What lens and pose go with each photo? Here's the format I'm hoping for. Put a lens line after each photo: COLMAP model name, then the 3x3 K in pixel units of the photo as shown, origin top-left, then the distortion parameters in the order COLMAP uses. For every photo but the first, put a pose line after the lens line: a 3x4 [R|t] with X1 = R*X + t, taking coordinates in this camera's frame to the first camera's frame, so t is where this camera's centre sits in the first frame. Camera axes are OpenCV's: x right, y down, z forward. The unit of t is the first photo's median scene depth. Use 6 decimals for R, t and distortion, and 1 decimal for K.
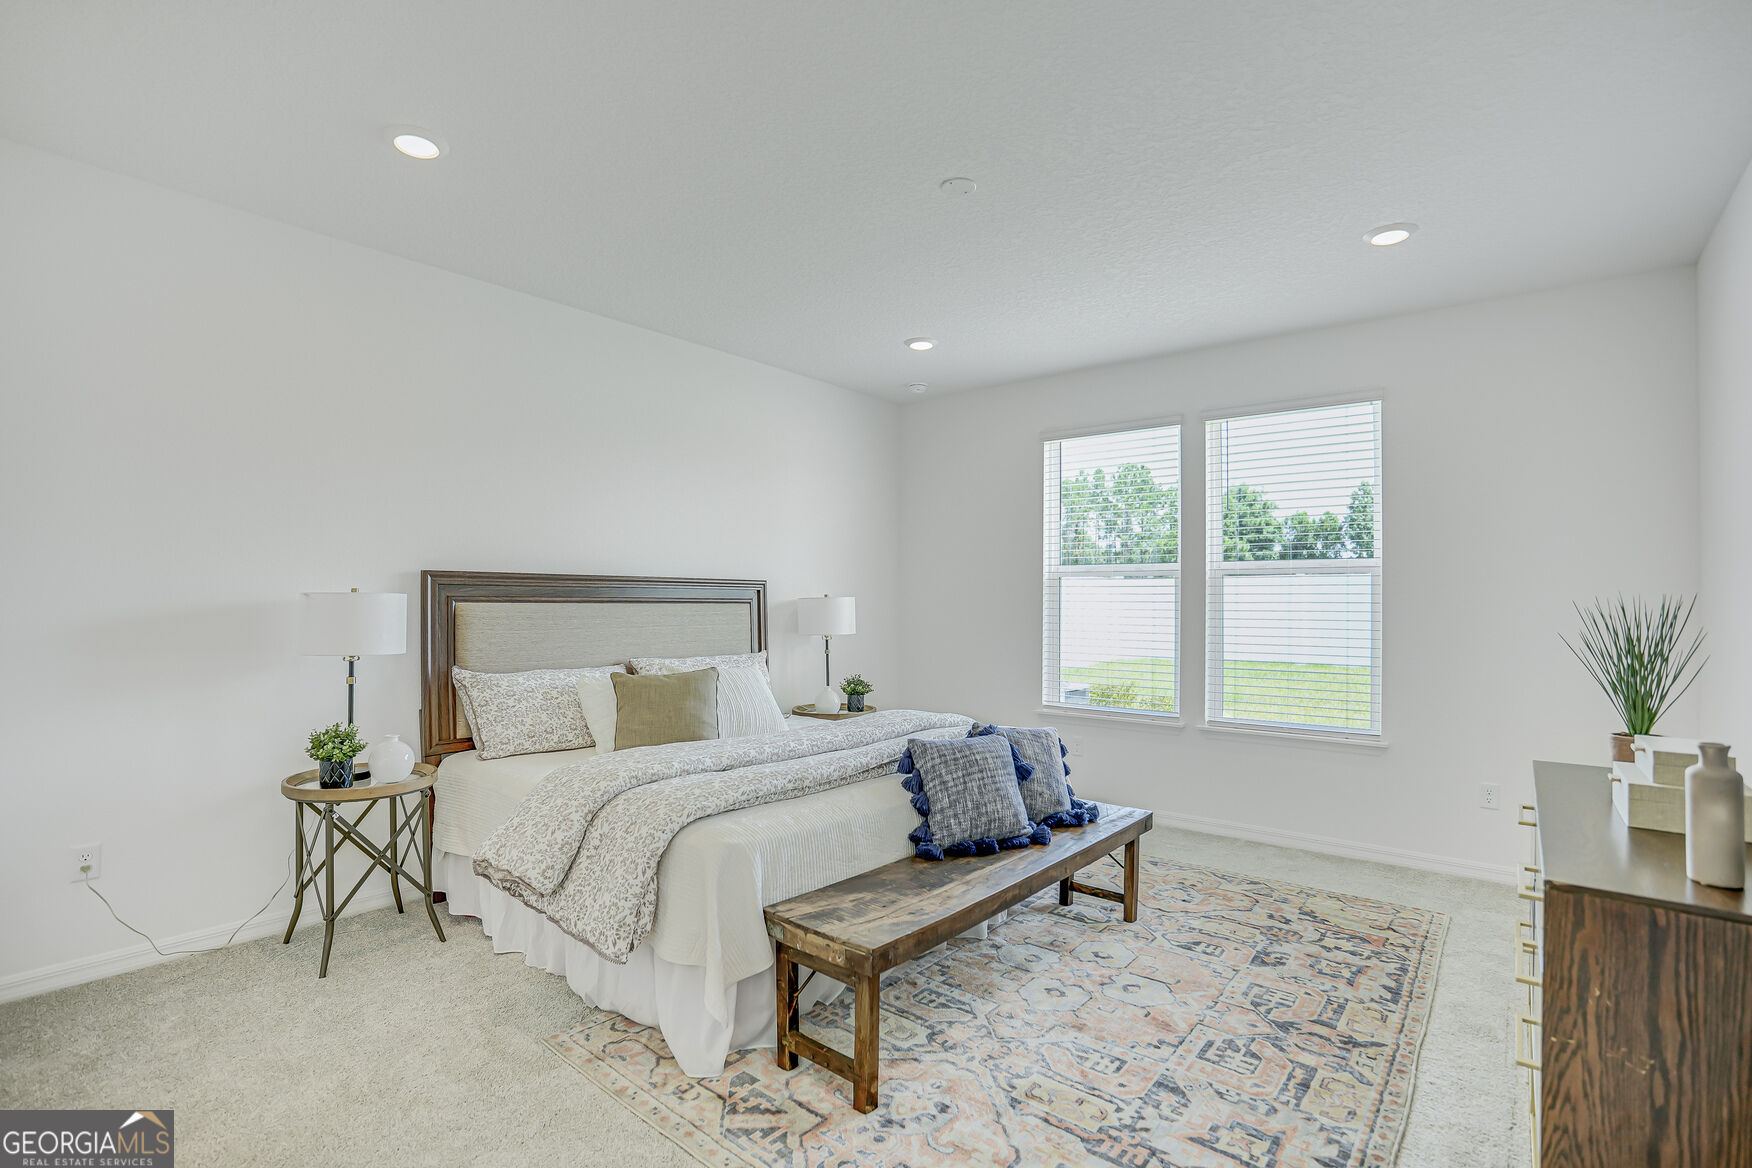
lens RADIAL K [[834.9, 0, 877.9], [0, 834.9, 596.9], [0, 0, 1]] dist [-0.041872, 0.009699]
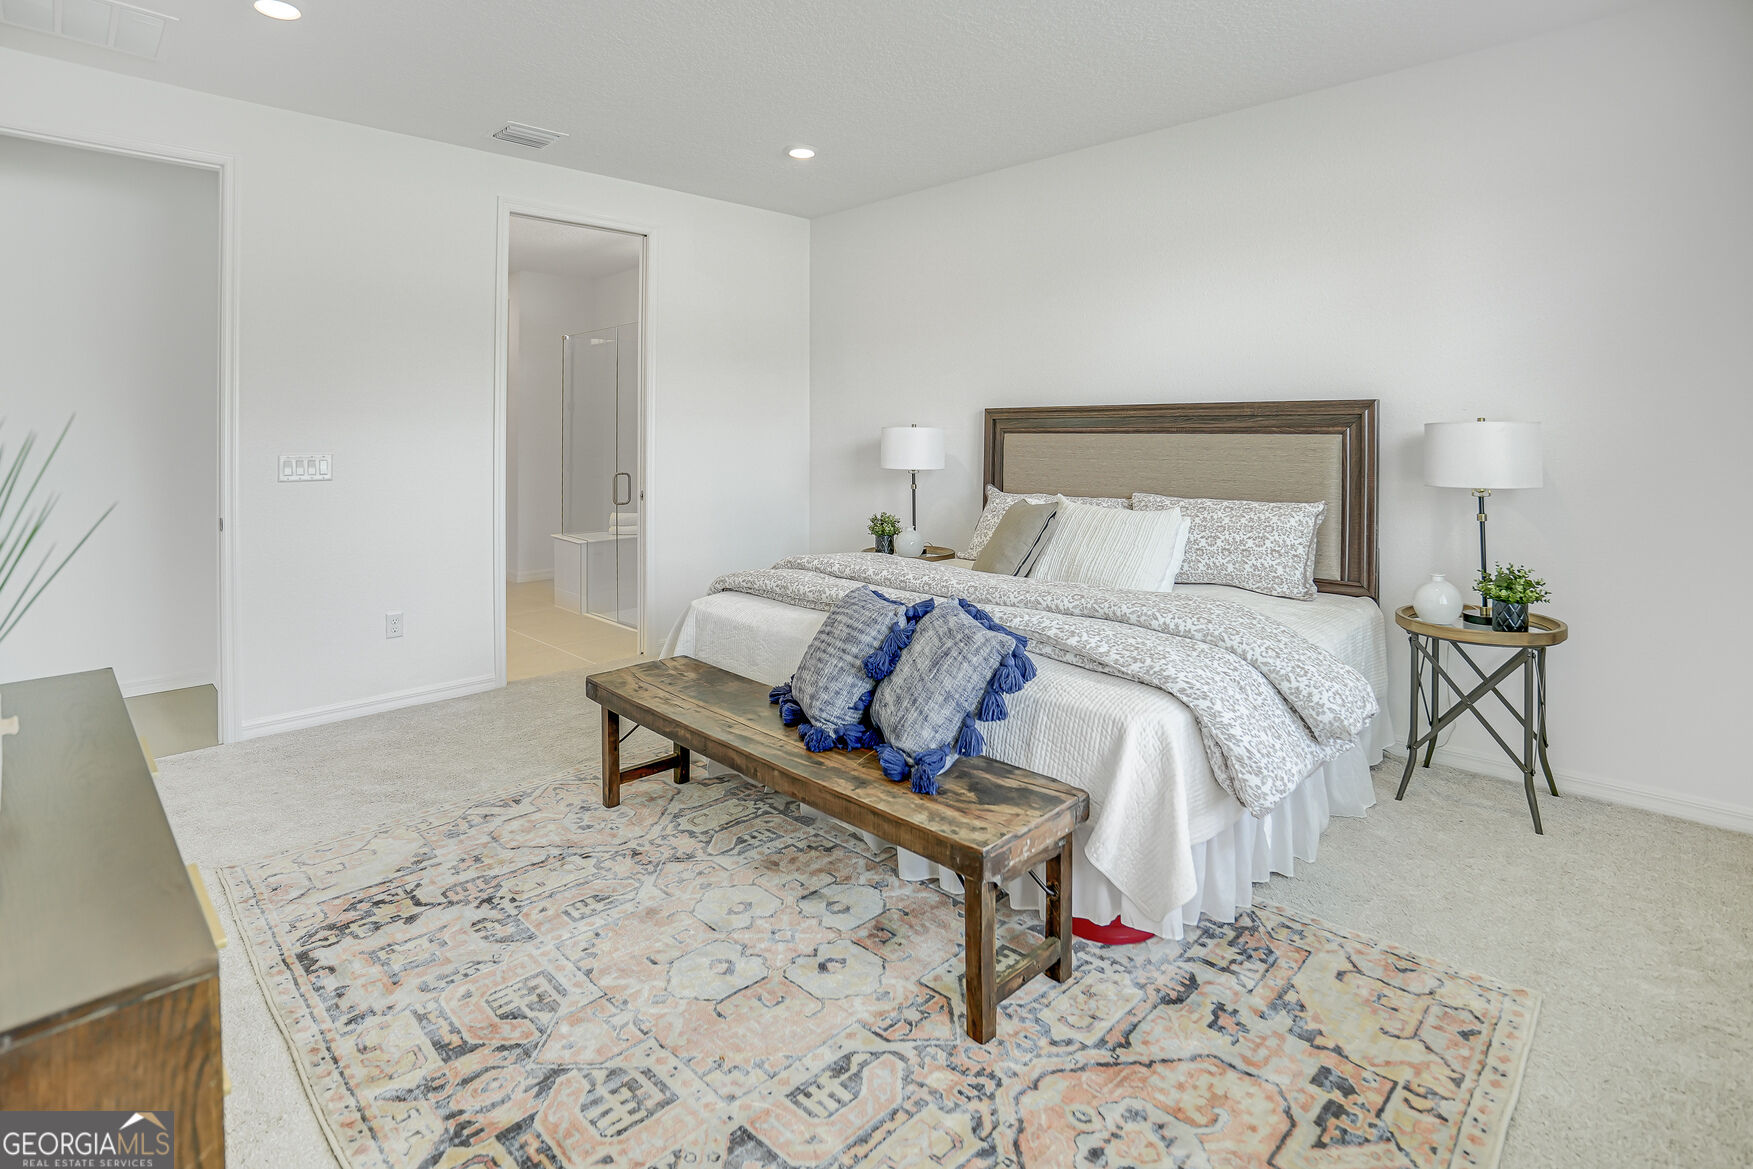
lens RADIAL K [[835.3, 0, 876.9], [0, 835.3, 581.1], [0, 0, 1]] dist [-0.041872, 0.009699]
pose [[-0.105711, 0.161957, -0.981119, 0.900808], [0.024852, 0.986770, 0.160212, 0.021632], [0.994086, -0.007446, -0.108337, 1.145894]]
